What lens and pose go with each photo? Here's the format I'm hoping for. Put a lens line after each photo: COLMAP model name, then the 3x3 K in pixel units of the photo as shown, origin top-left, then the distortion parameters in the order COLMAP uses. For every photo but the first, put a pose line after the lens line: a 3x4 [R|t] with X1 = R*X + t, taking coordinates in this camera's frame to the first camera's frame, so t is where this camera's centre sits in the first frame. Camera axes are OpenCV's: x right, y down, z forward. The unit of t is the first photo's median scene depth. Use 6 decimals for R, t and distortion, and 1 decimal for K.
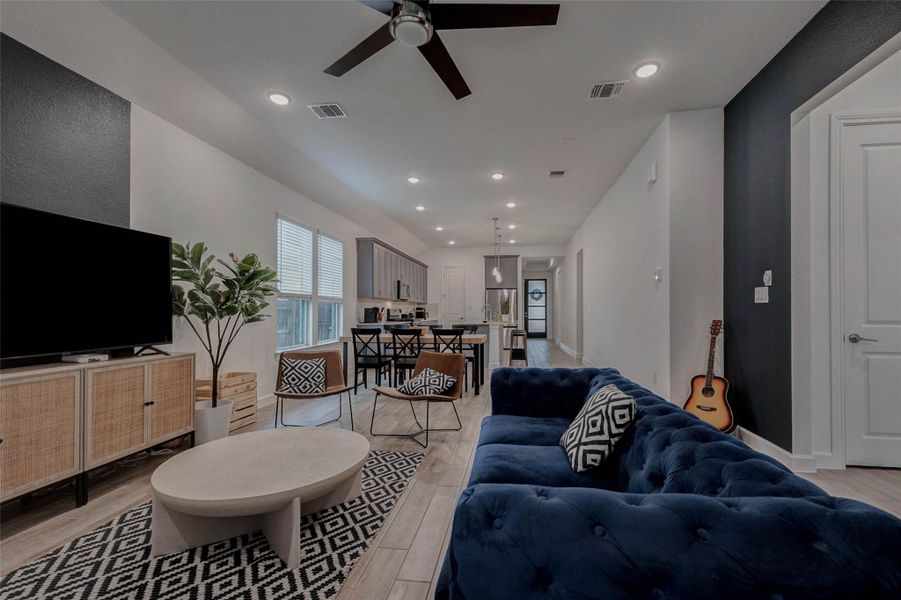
lens RADIAL K [[405.5, 0, 495.2], [0, 405.5, 304.1], [0, 0, 1]] dist [-0.001418, -0.000327]
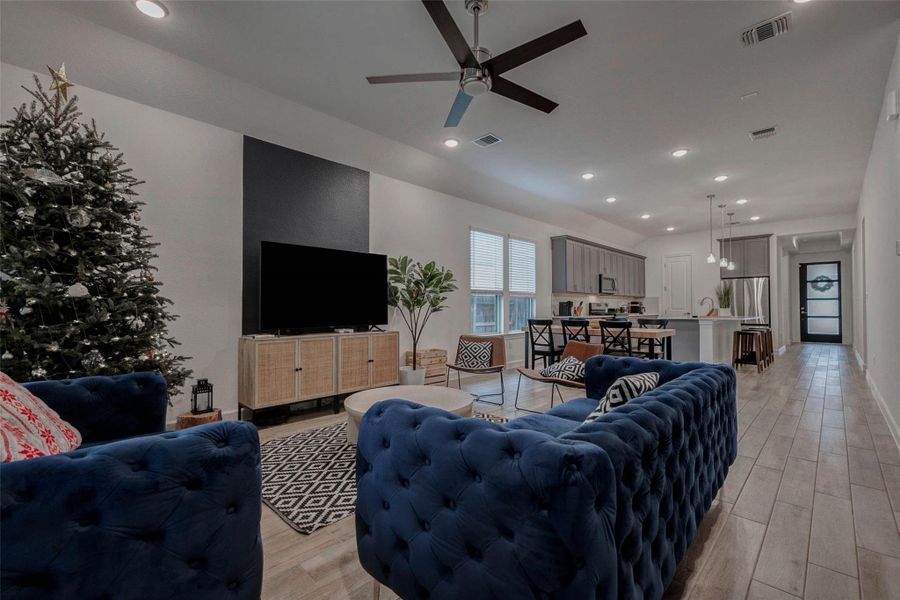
lens RADIAL K [[404.8, 0, 443.3], [0, 404.8, 296.5], [0, 0, 1]] dist [-0.000024, -0.000509]
pose [[0.778265, -0.016366, -0.627722, 0.193137], [0.011856, 0.999865, -0.011368, 0.007266], [0.627824, 0.001405, 0.778354, -0.031640]]
